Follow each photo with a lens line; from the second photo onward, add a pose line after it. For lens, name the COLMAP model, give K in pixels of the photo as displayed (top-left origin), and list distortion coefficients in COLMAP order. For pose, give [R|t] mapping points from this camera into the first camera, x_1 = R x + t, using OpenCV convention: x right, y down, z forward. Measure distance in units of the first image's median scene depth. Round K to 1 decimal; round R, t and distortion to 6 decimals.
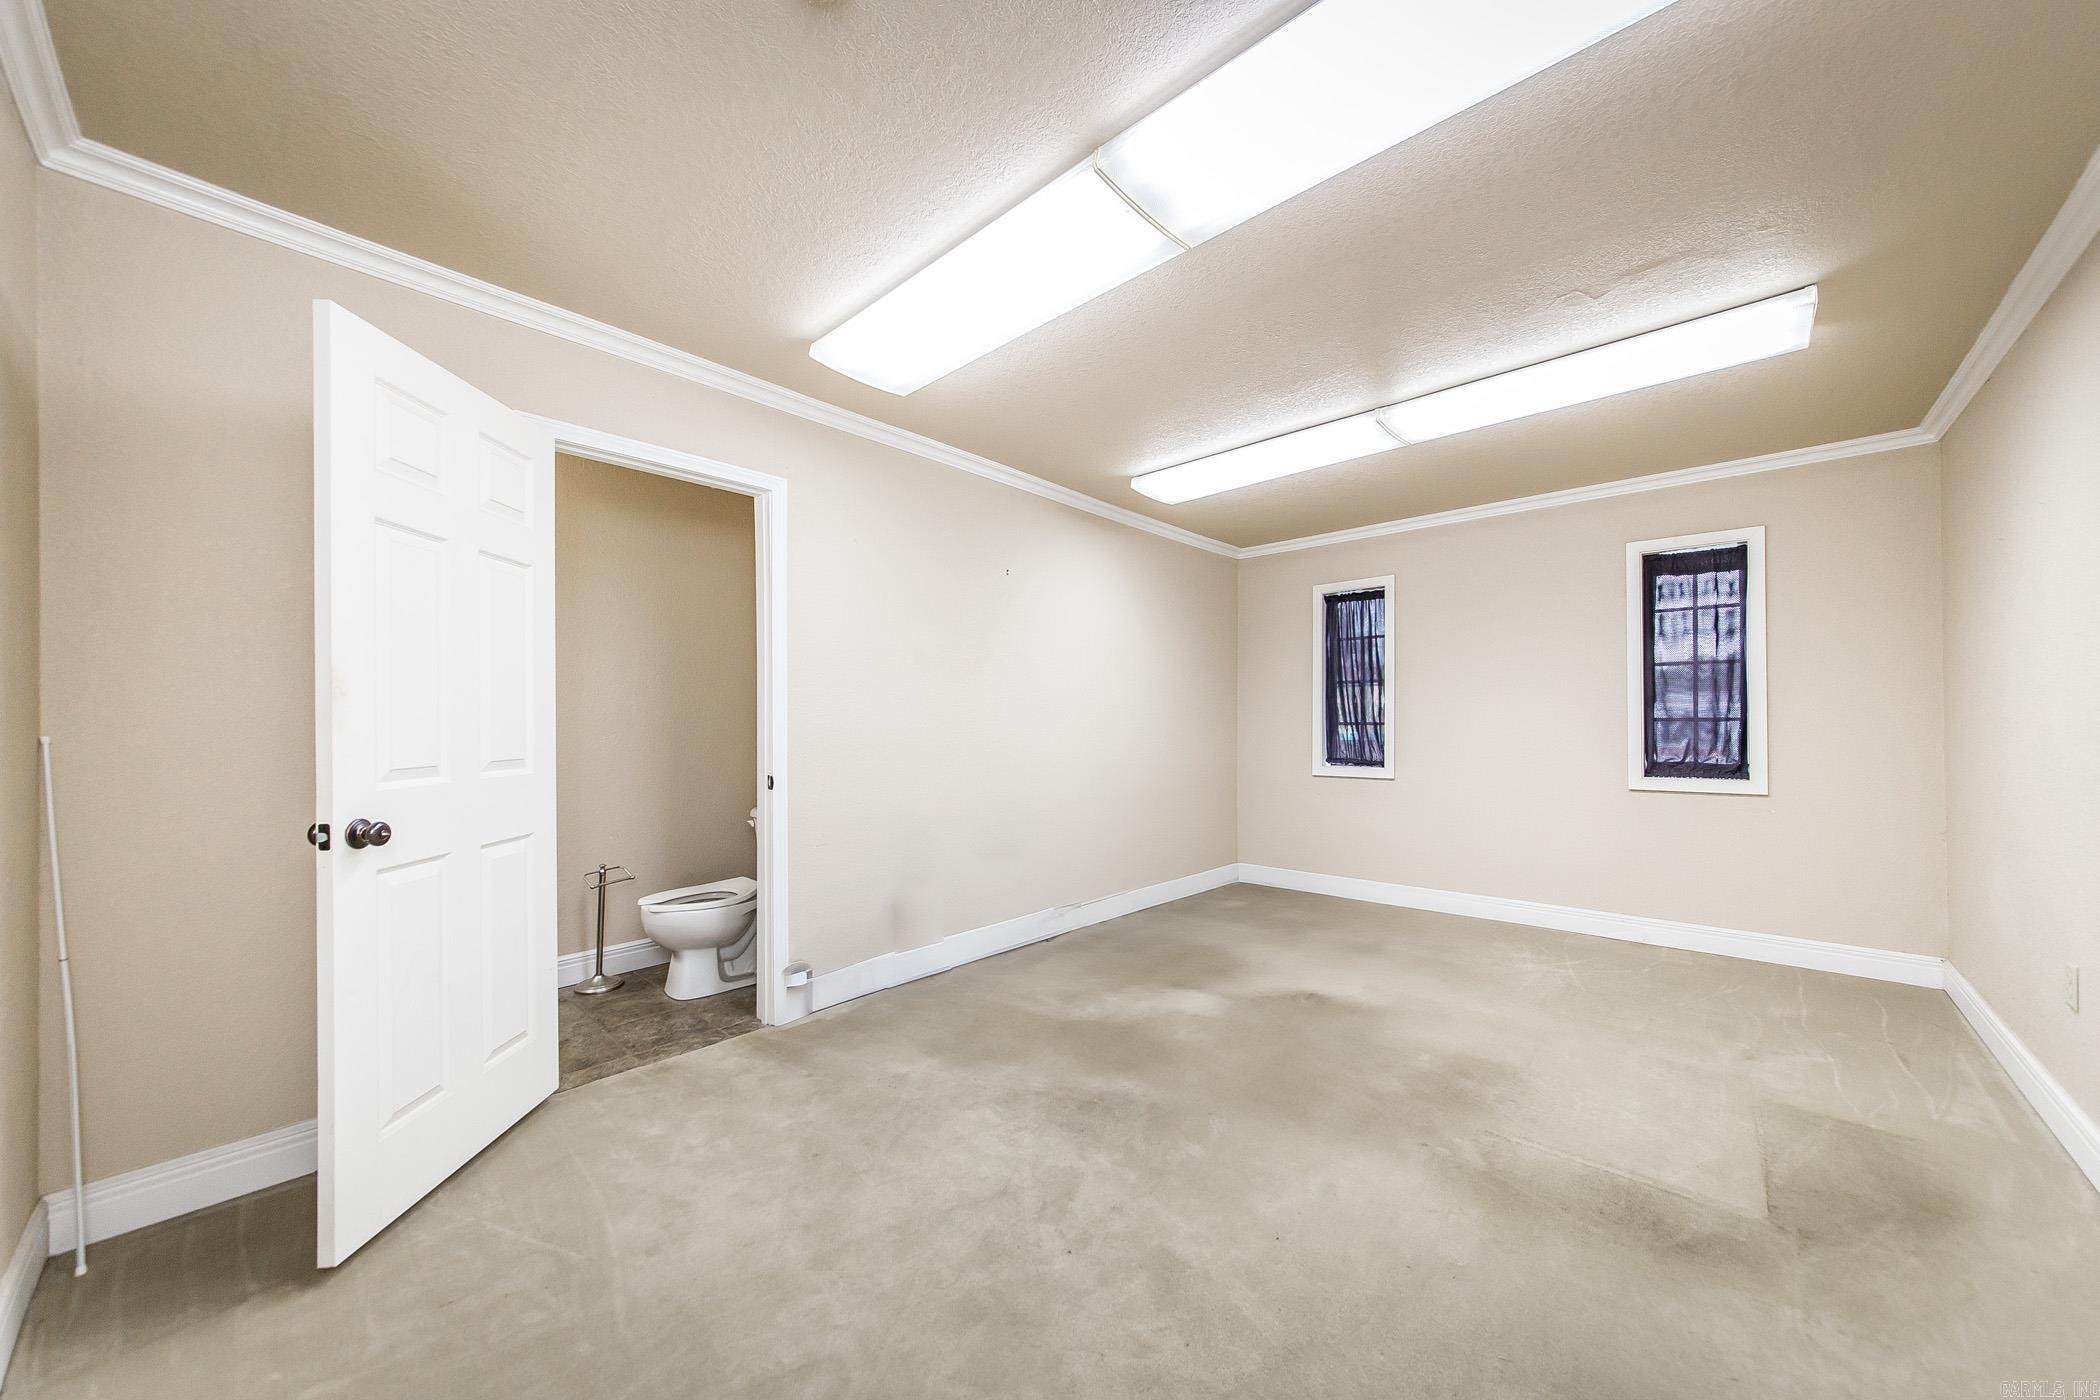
lens RADIAL K [[748.0, 0, 1048.6], [0, 748.0, 713.4], [0, 0, 1]] dist [0.001206, 0.000323]
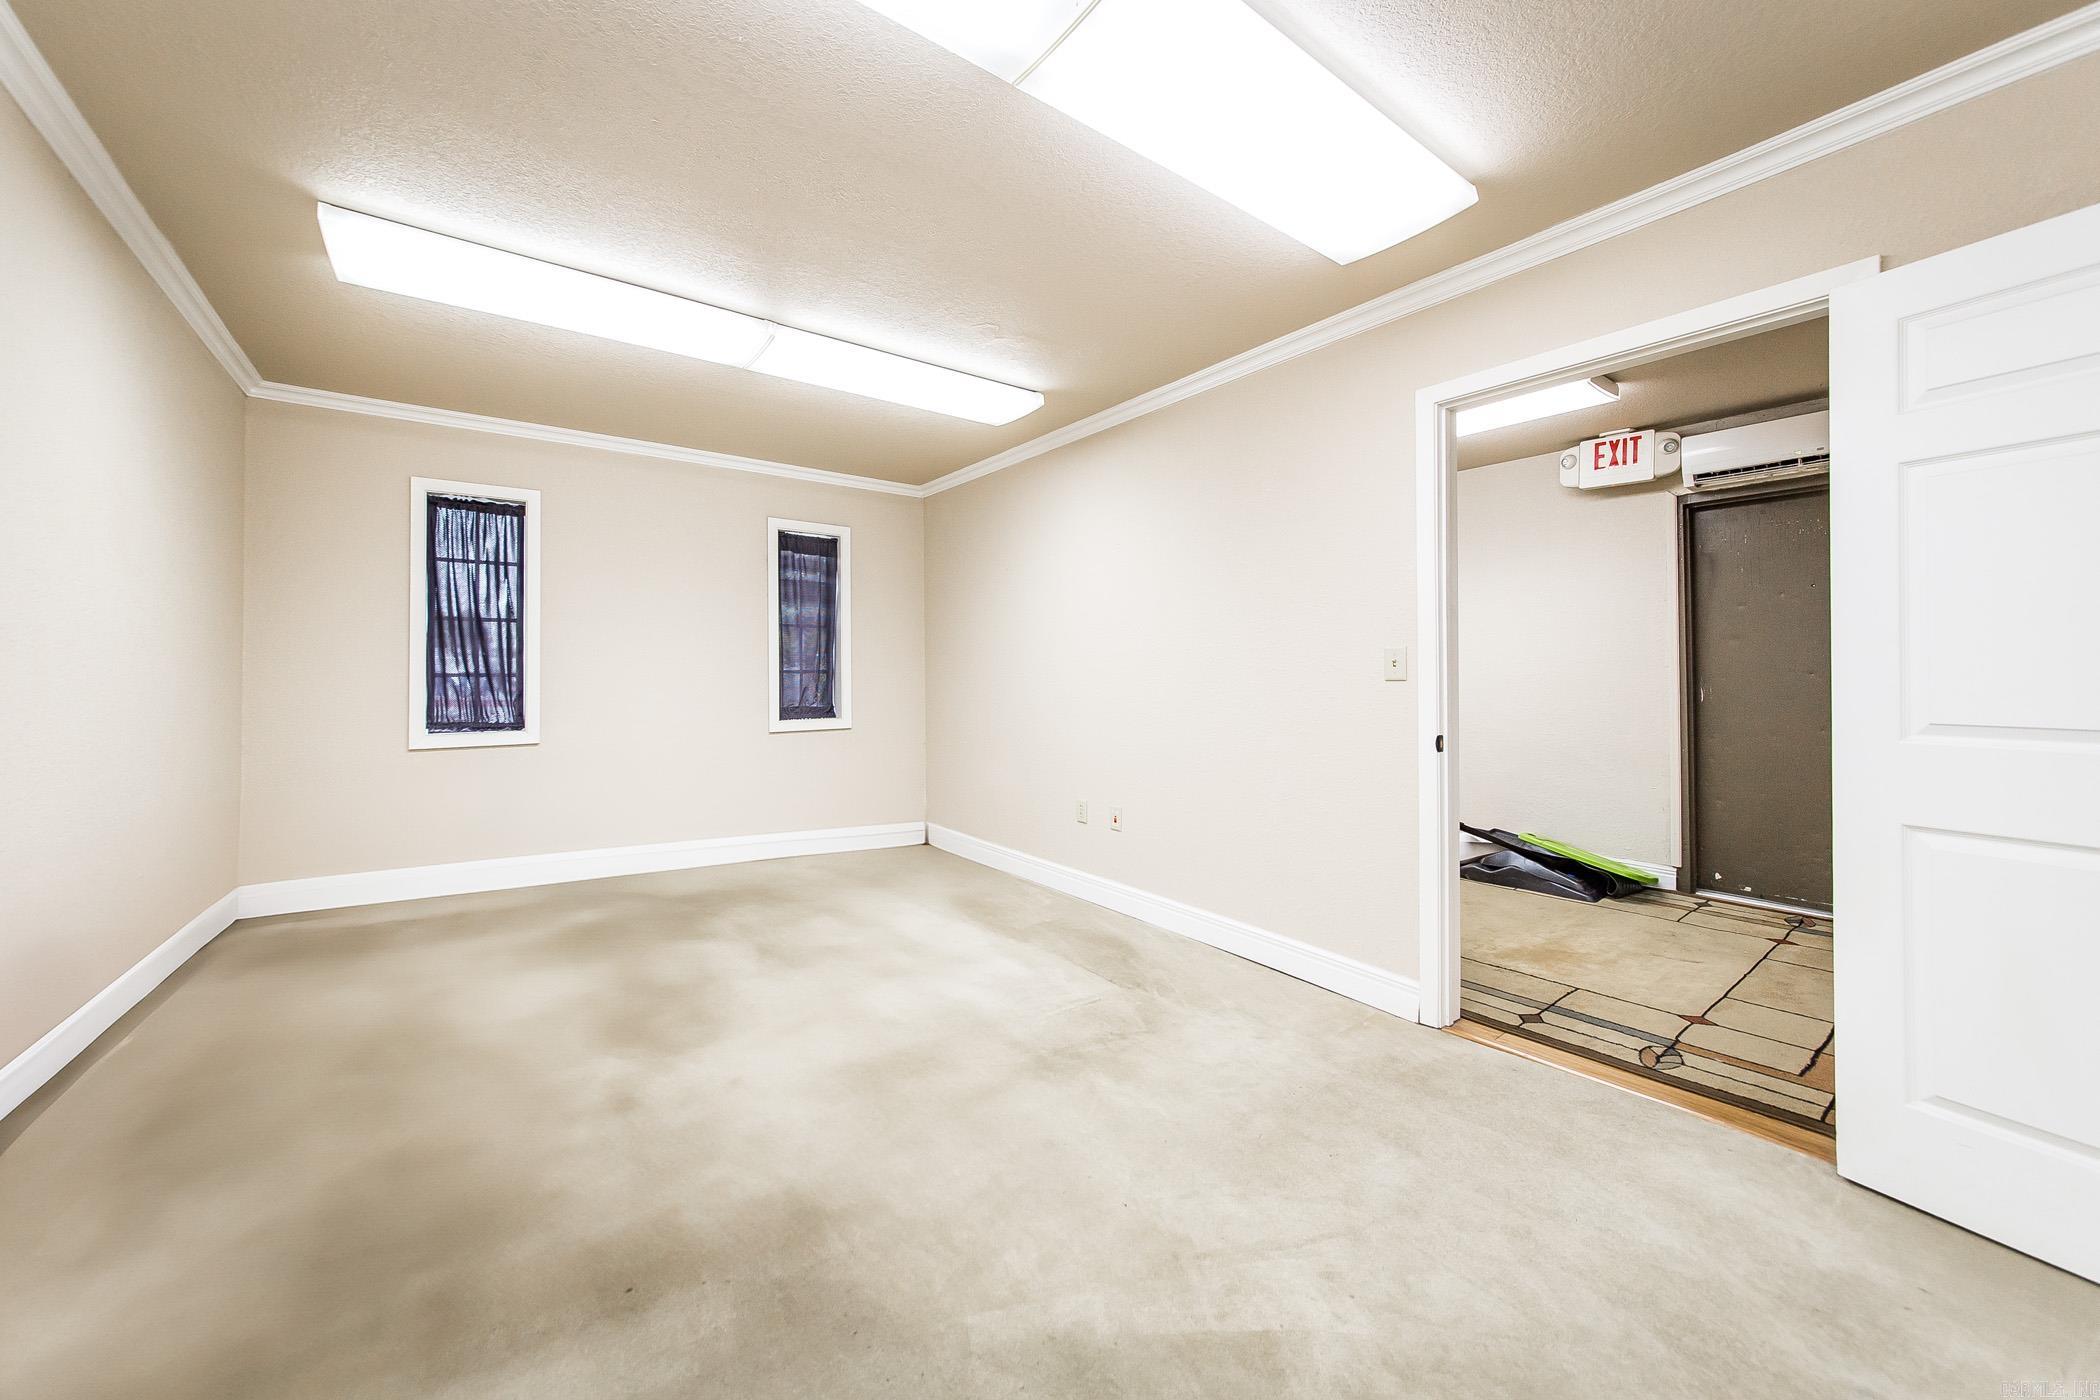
lens RADIAL K [[754.6, 0, 1047.0], [0, 754.6, 664.0], [0, 0, 1]] dist [0.000439, 0.000013]
pose [[0.198115, 0.017963, 0.980014, -0.284697], [-0.011546, 0.999805, -0.015992, 0.010205], [-0.980111, -0.008147, 0.198284, 0.375454]]
